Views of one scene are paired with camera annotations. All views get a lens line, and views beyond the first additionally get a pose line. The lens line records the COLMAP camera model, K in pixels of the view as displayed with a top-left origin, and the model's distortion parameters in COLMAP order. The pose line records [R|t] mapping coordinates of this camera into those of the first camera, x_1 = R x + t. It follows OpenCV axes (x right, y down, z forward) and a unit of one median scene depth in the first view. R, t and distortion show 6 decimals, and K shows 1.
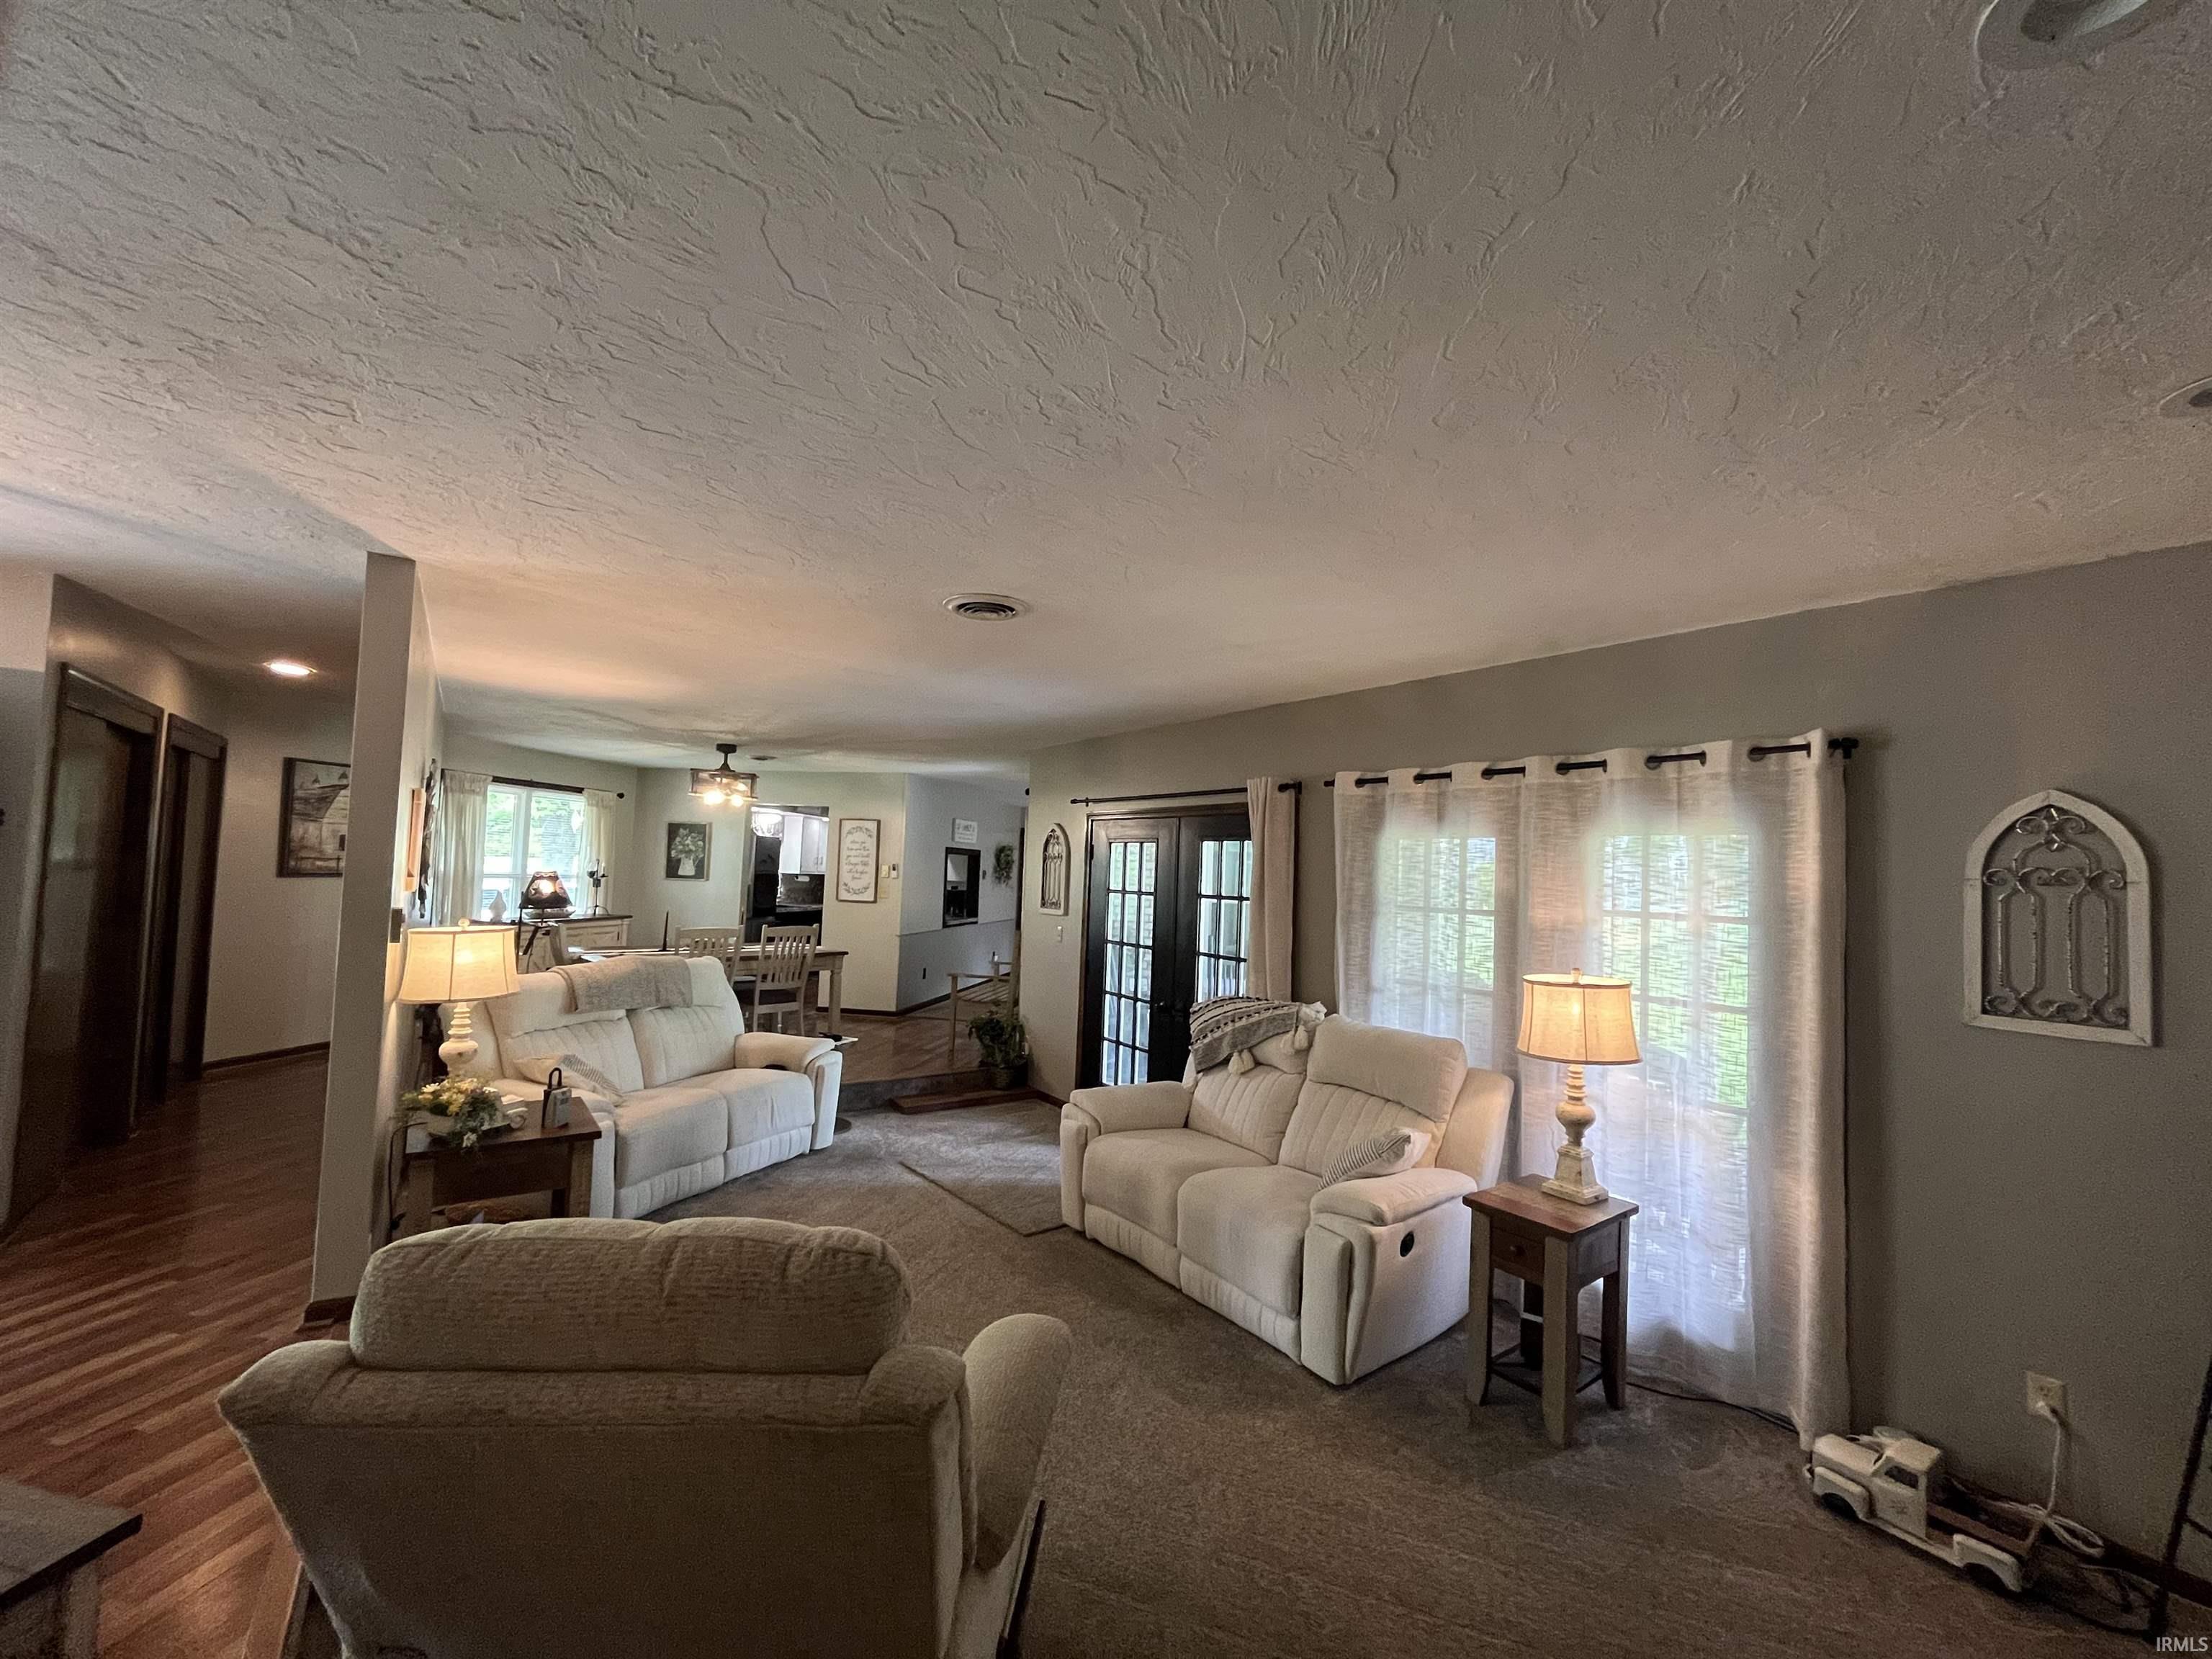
lens RADIAL K [[904.3, 0, 1094.3], [0, 904.3, 833.5], [0, 0, 1]] dist [0.000307, -0.000166]
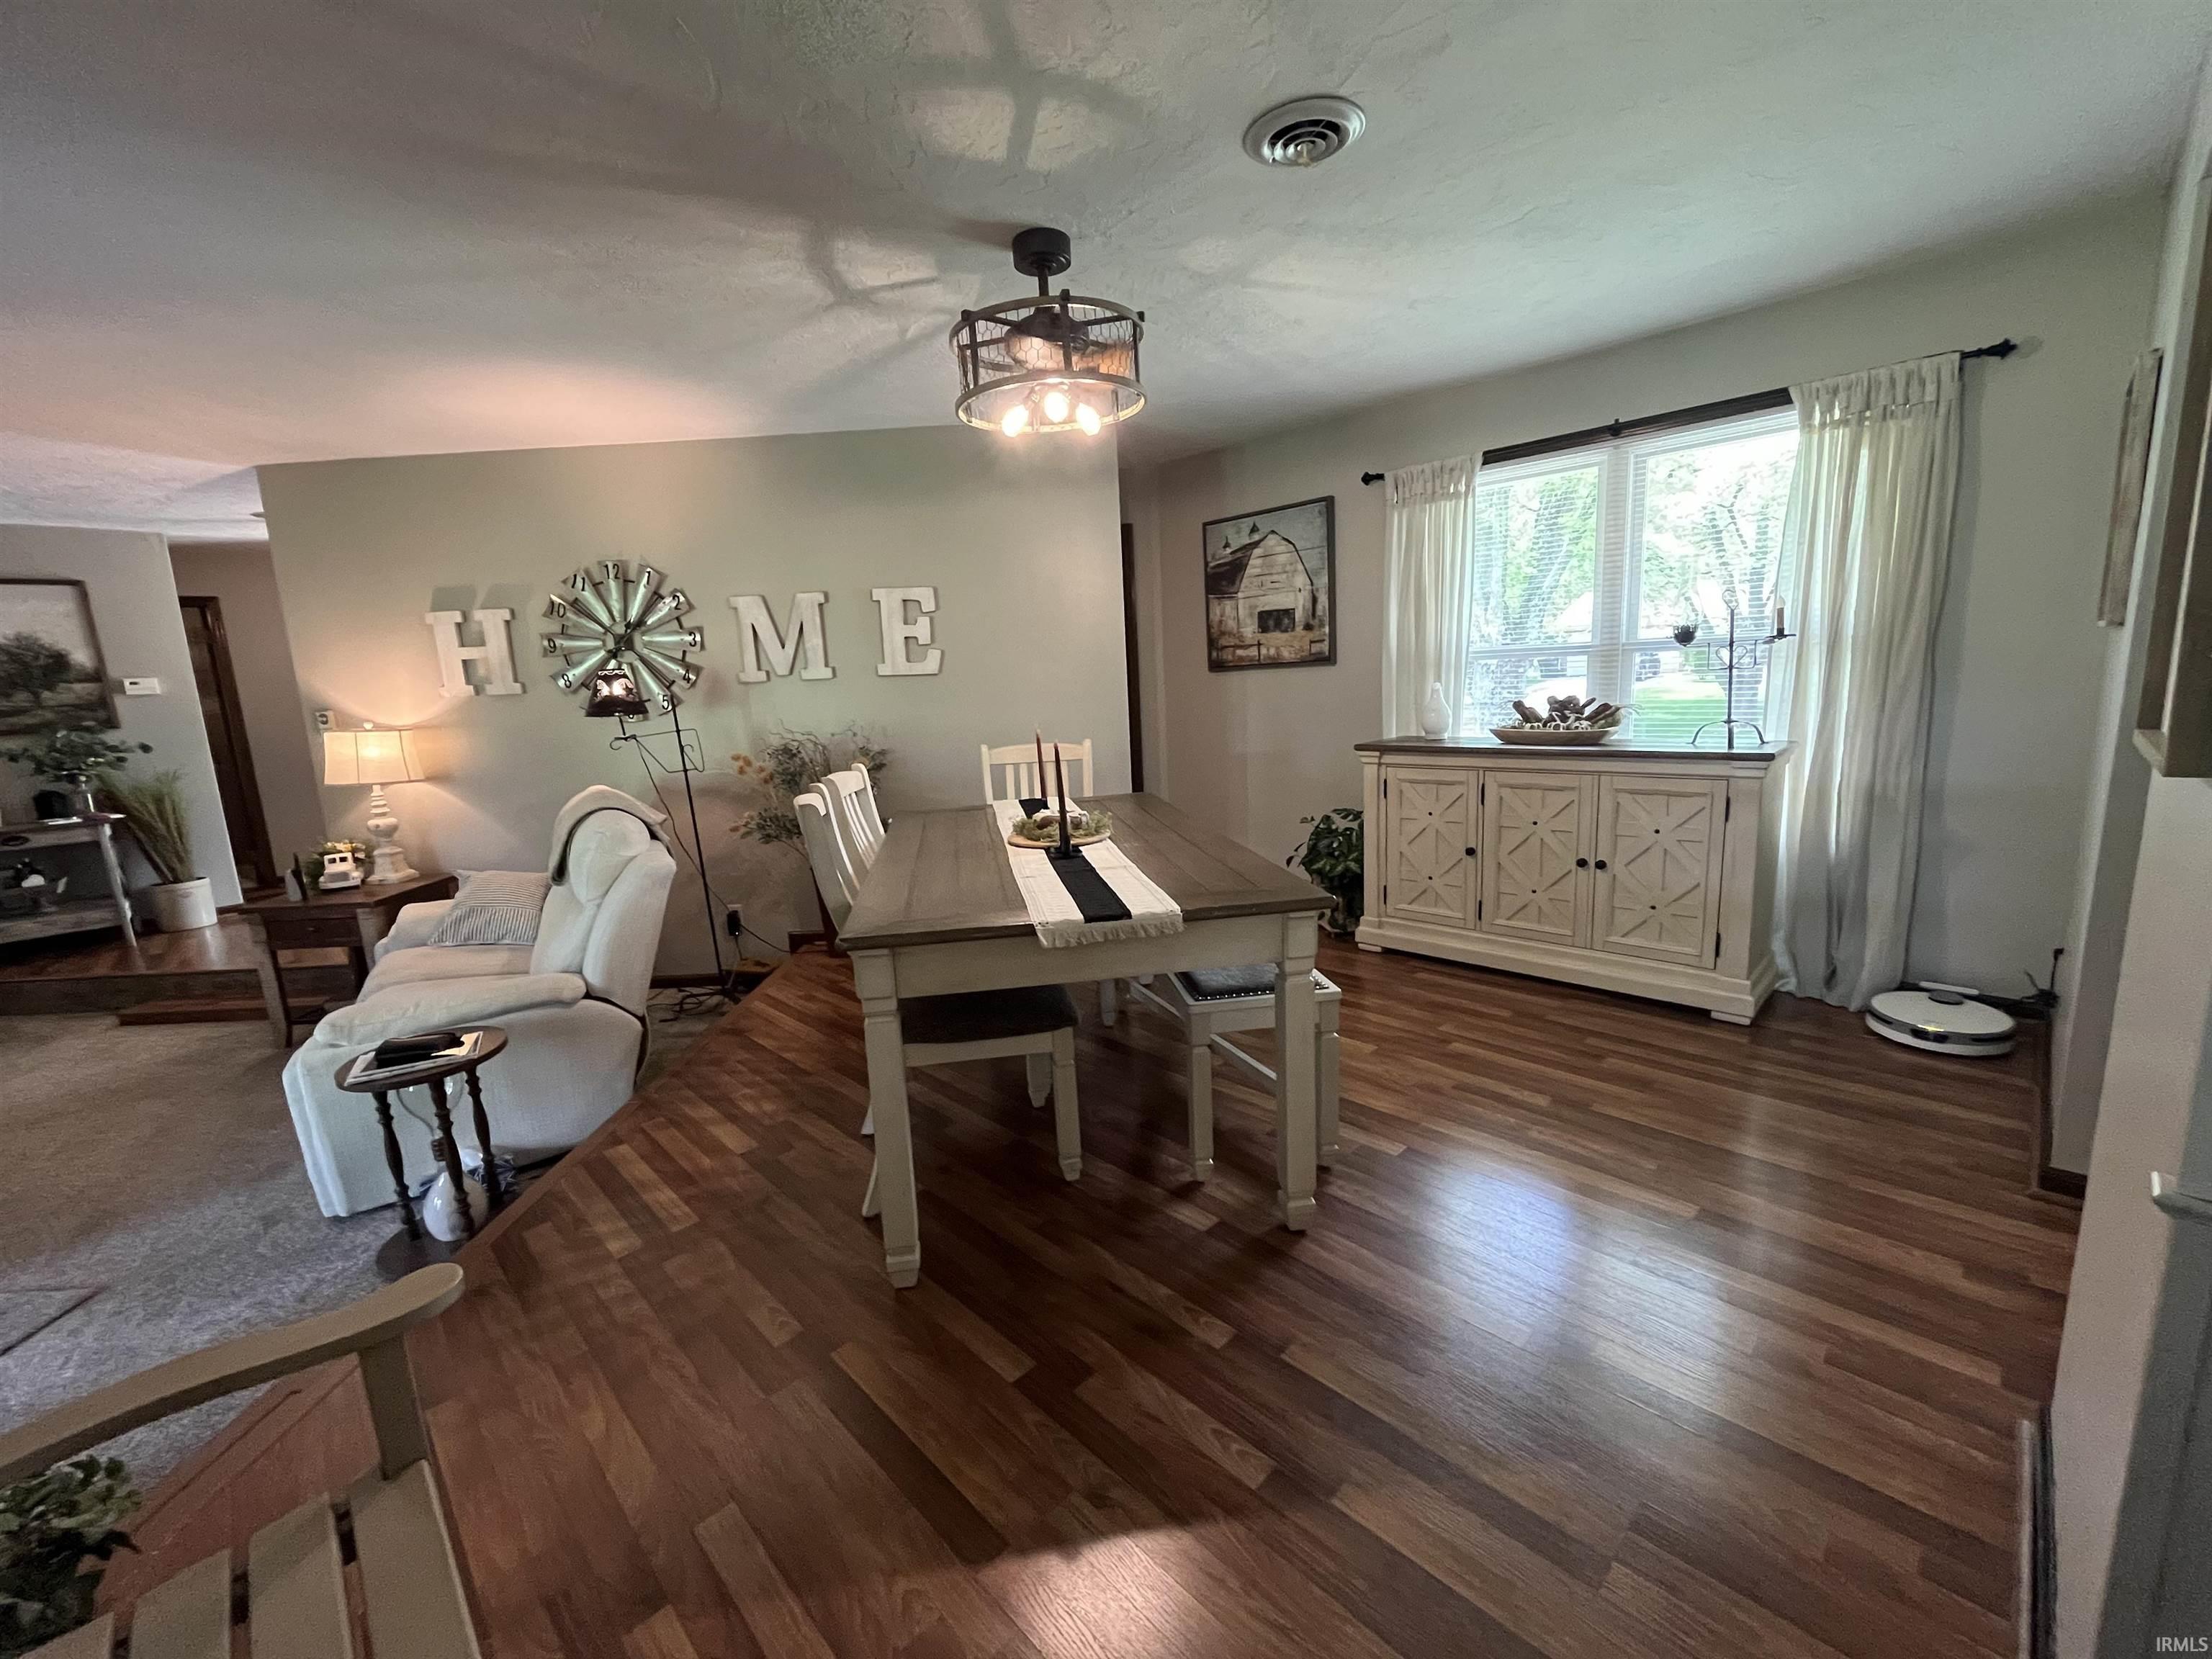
lens RADIAL K [[904.3, 0, 1095.5], [0, 904.3, 841.5], [0, 0, 1]] dist [0.000307, -0.000166]
pose [[-0.576155, 0.141293, -0.805035, -0.247598], [0.064079, 0.989722, 0.127847, 0.162916], [0.814824, 0.022073, -0.579288, 2.537373]]
